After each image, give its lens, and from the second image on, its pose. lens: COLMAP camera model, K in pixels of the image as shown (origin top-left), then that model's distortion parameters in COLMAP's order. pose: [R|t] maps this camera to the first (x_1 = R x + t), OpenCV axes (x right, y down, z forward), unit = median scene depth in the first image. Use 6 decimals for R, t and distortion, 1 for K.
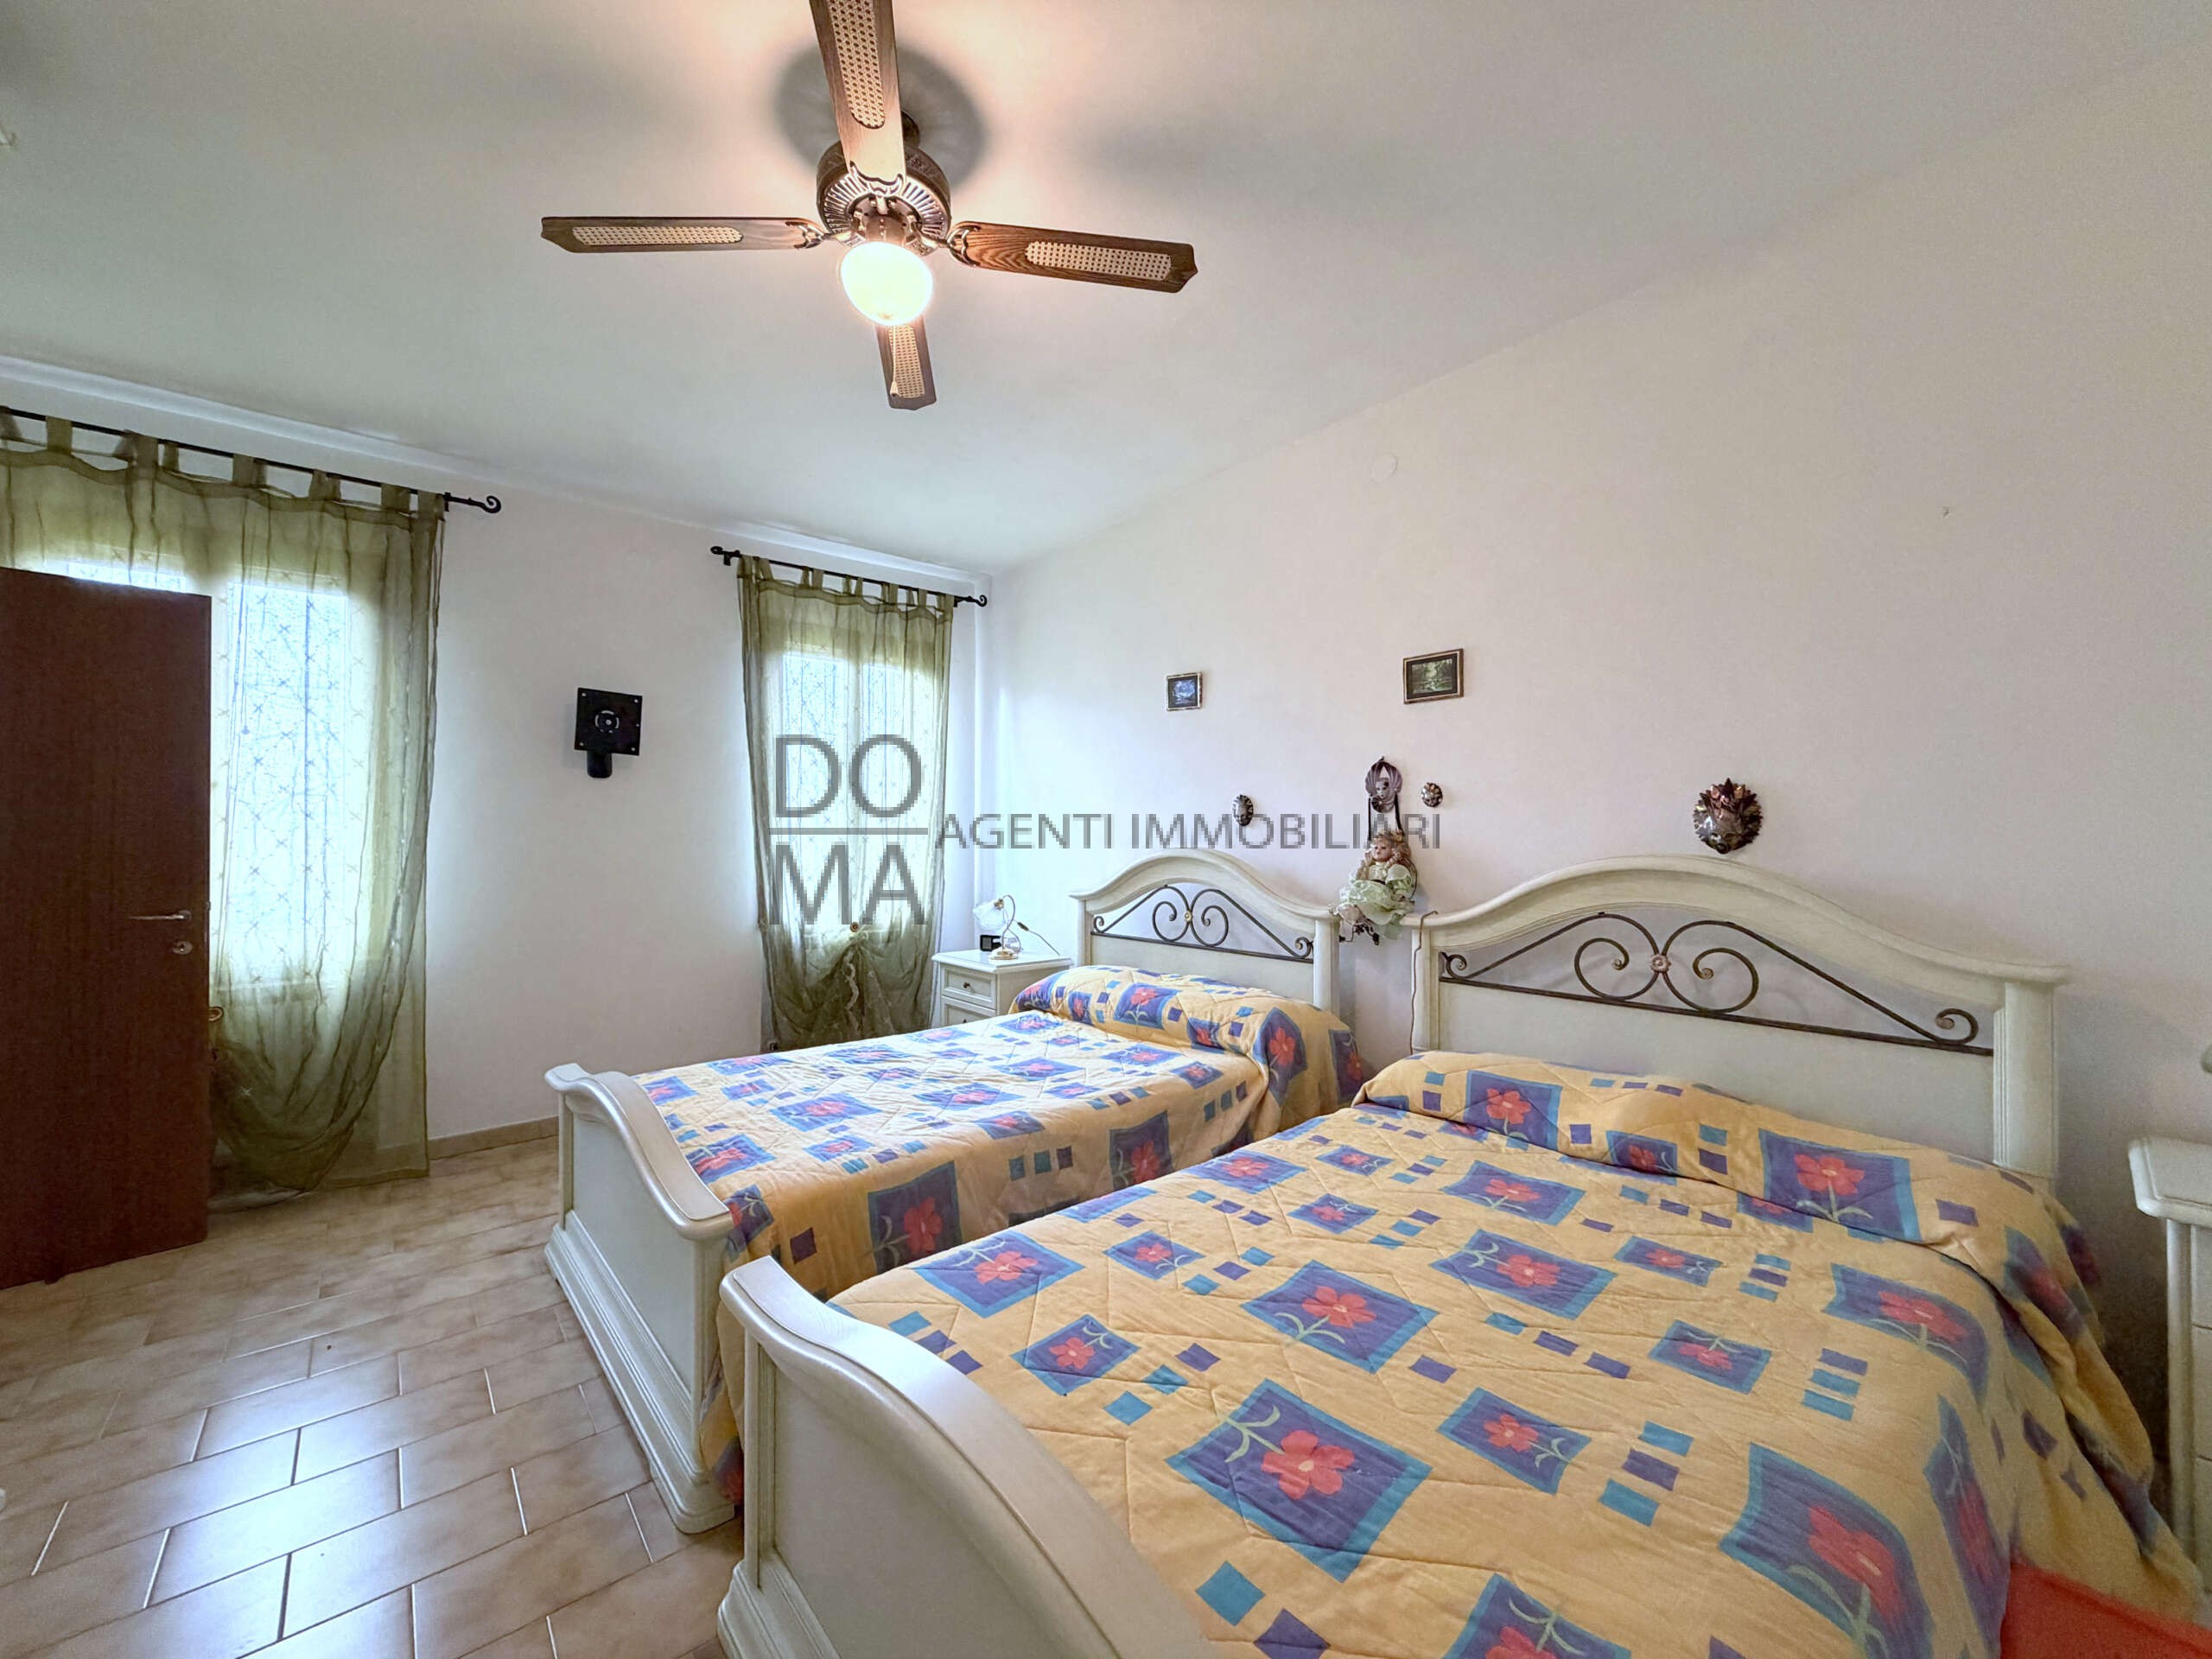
lens RADIAL K [[883.7, 0, 1113.9], [0, 883.7, 820.0], [0, 0, 1]] dist [0.000273, 0.000067]
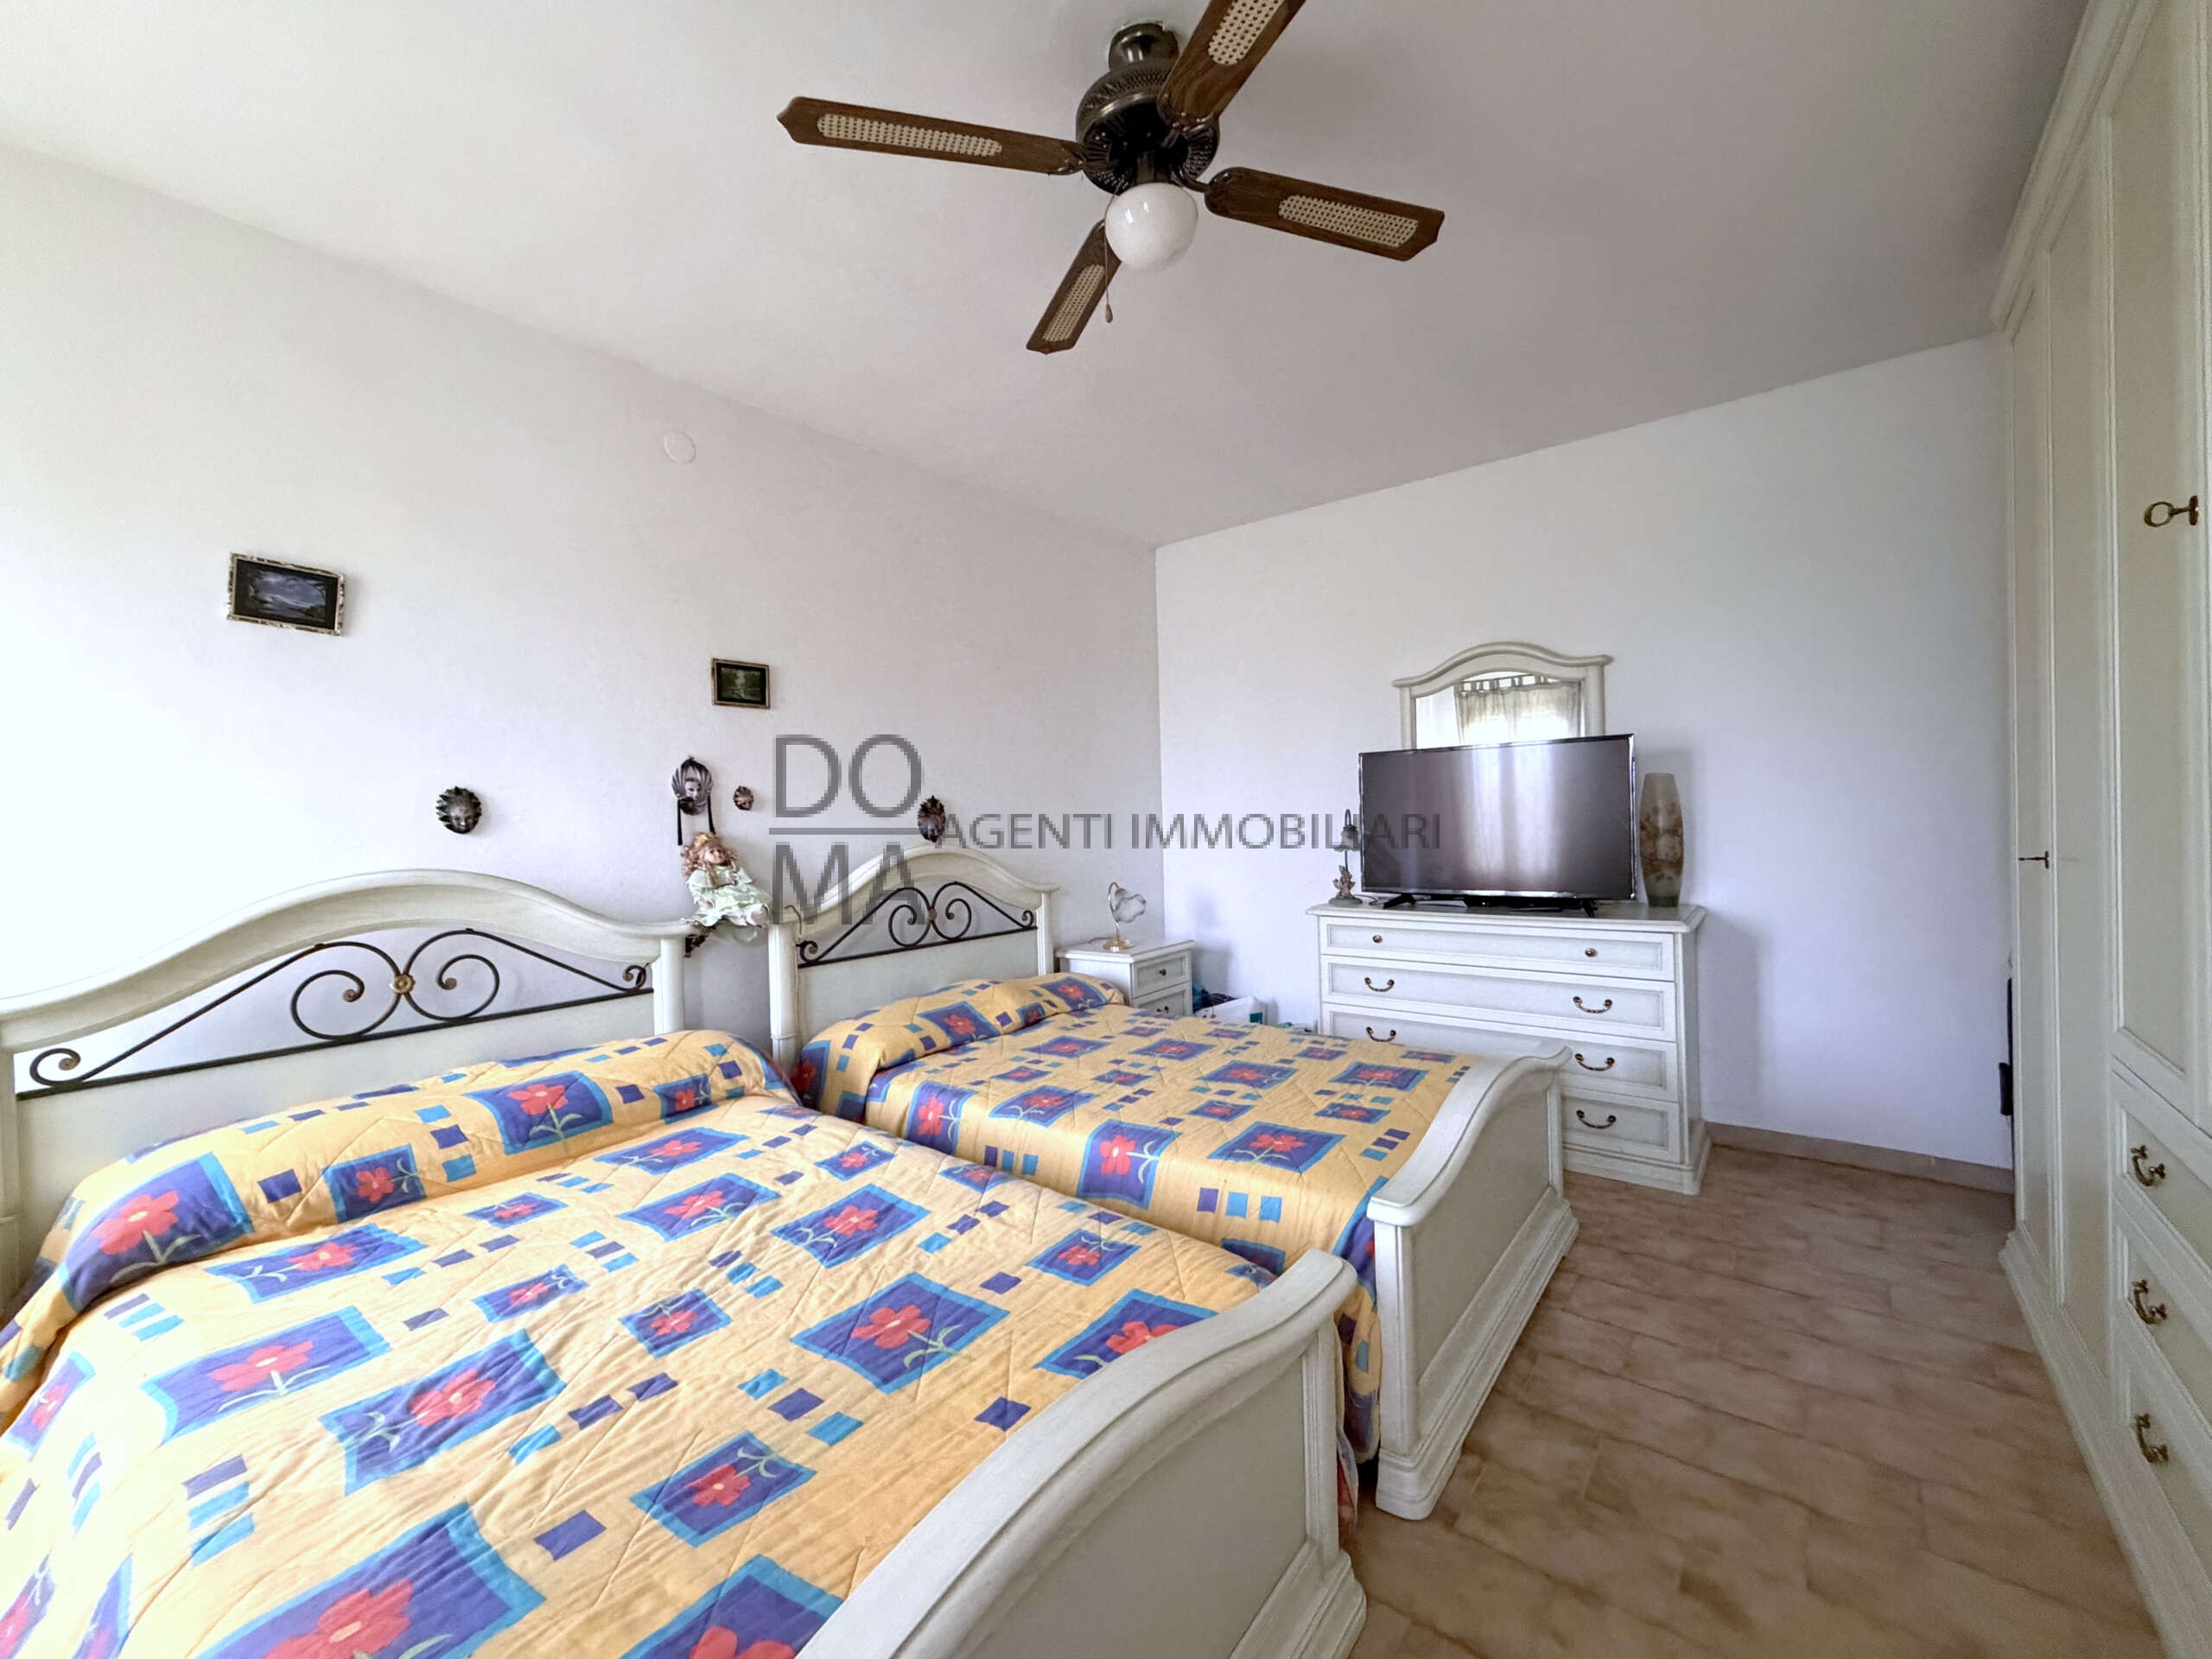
lens RADIAL K [[883.7, 0, 1085.8], [0, 883.7, 837.9], [0, 0, 1]] dist [0.000273, 0.000067]
pose [[-0.177122, -0.013568, 0.984095, -0.930433], [0.014577, 0.999759, 0.016408, 0.008707], [-0.984081, 0.017252, -0.176882, 1.012086]]
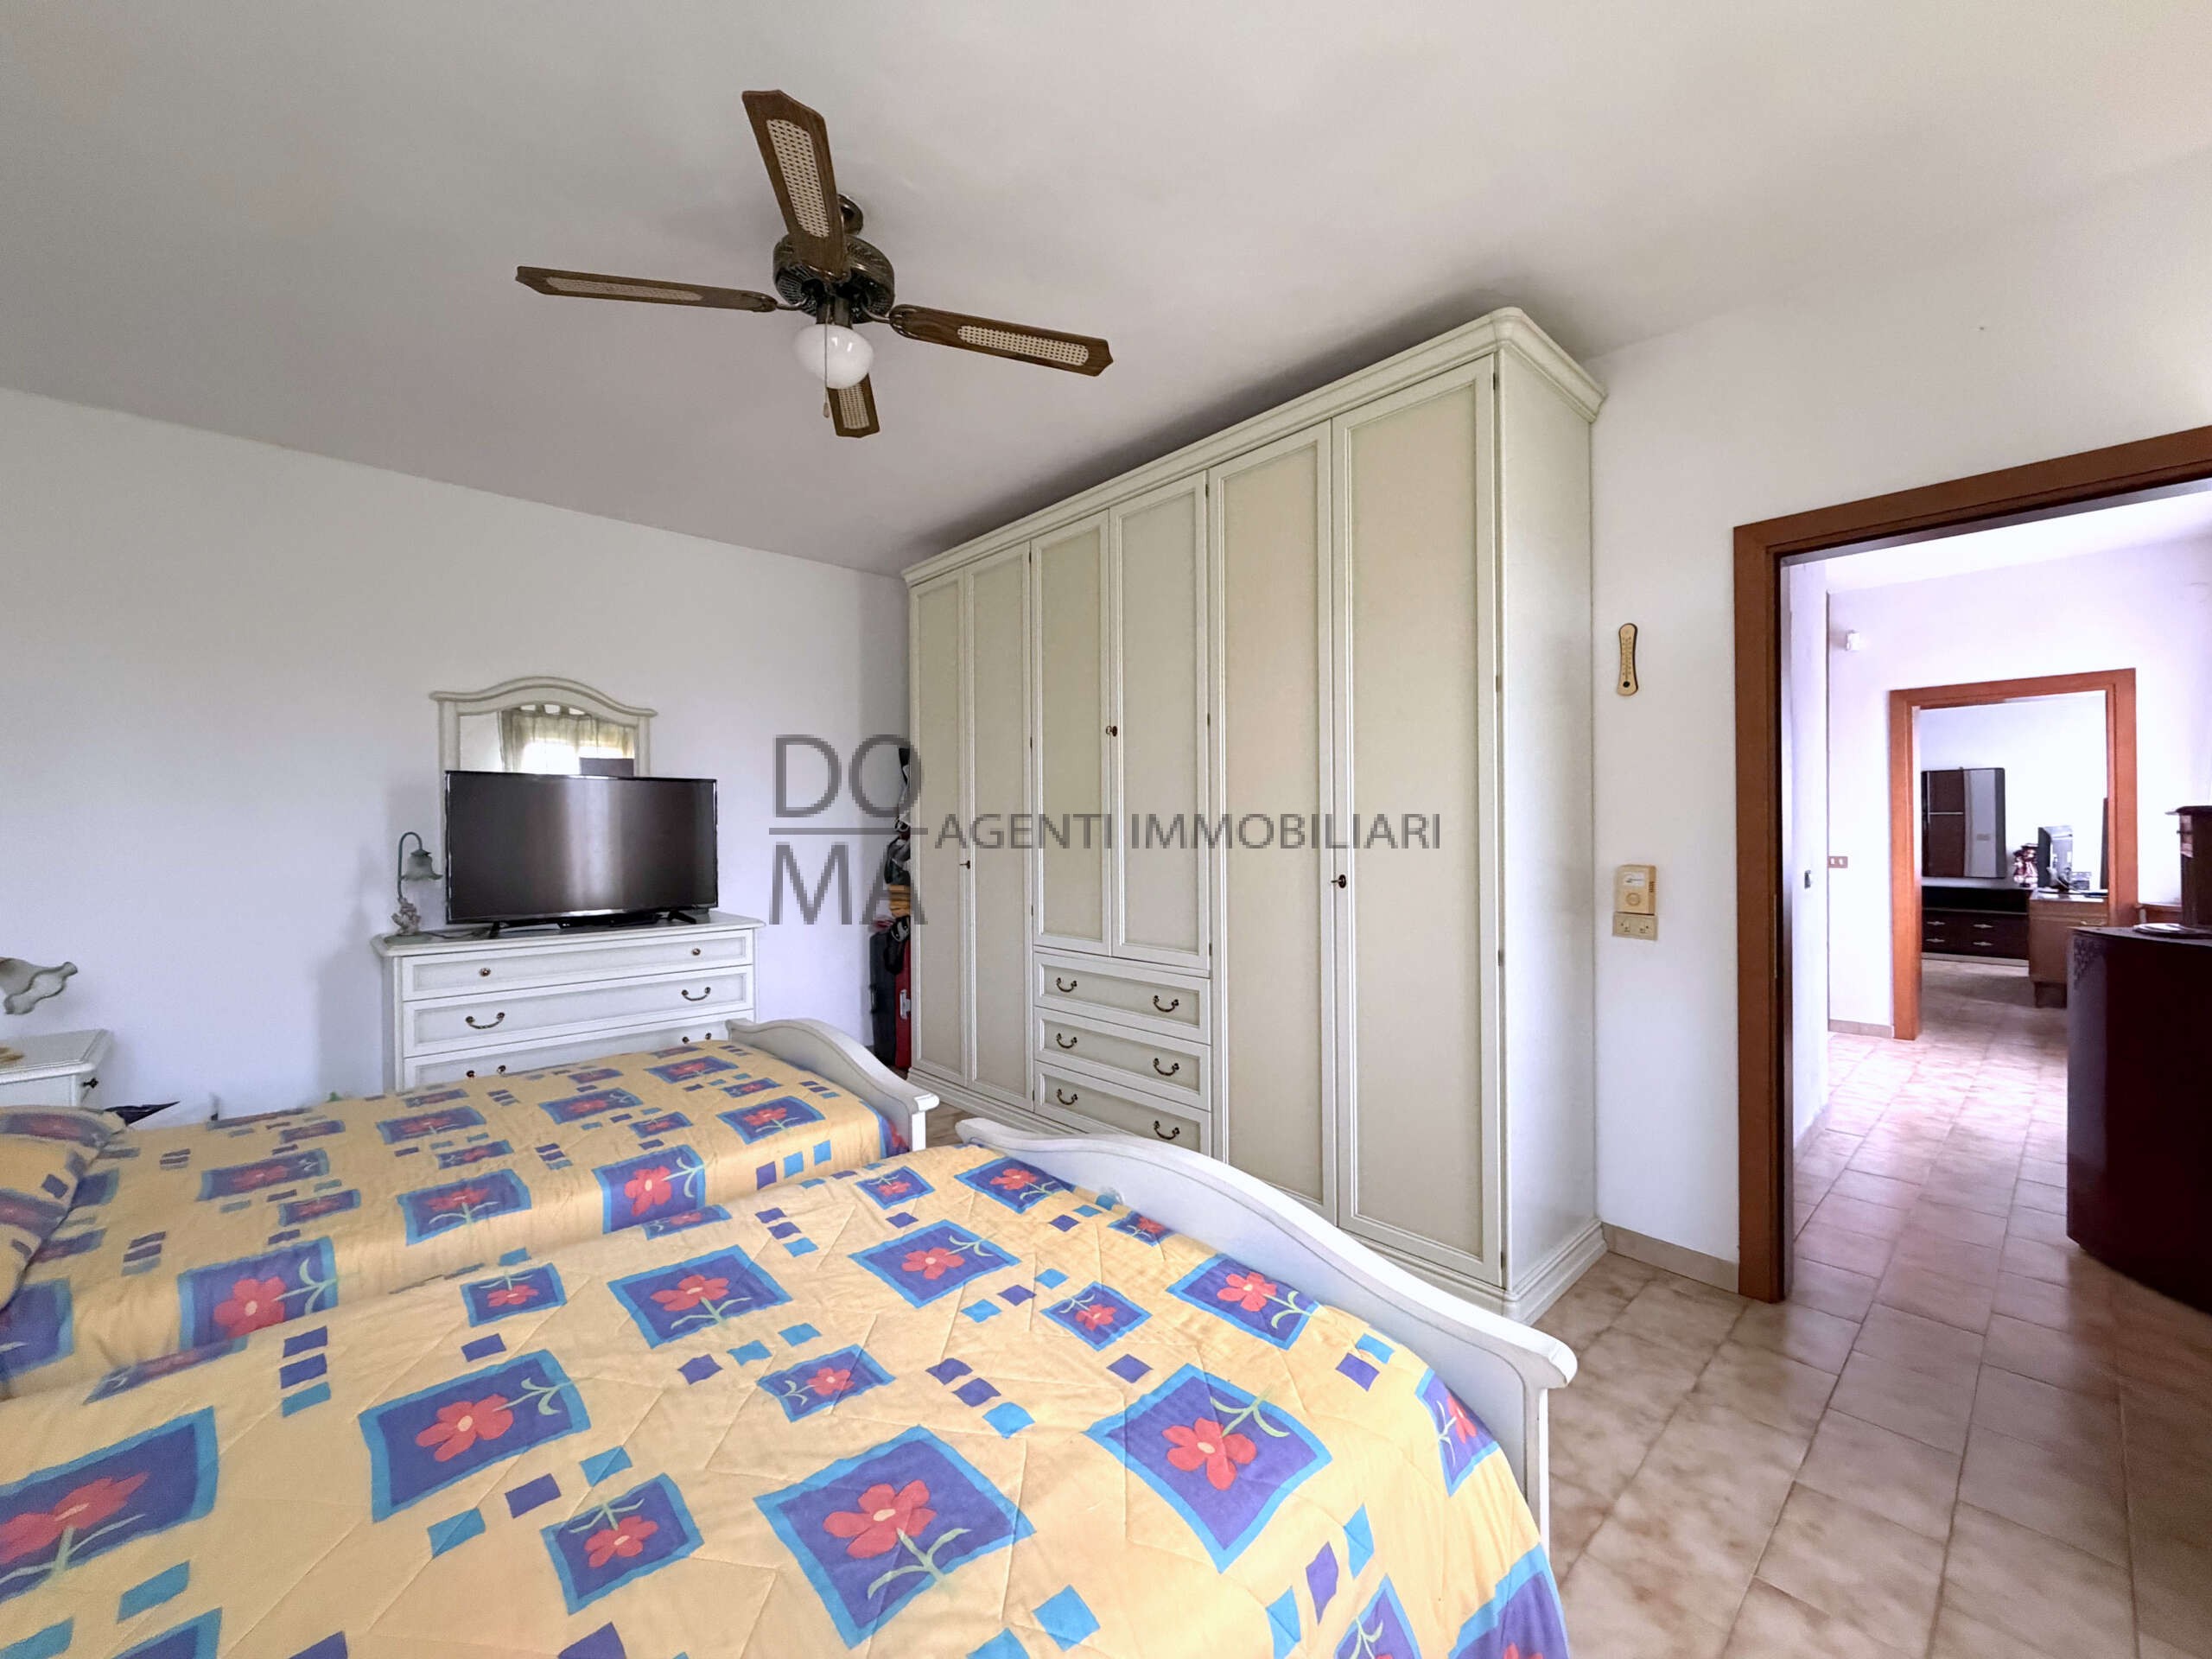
lens RADIAL K [[883.7, 0, 1103.2], [0, 883.7, 829.3], [0, 0, 1]] dist [0.000273, 0.000067]
pose [[-0.999444, 0.008340, -0.032297, -0.451178], [0.008781, 0.999870, -0.013544, 0.014493], [0.032180, -0.013820, -0.999387, 1.731881]]
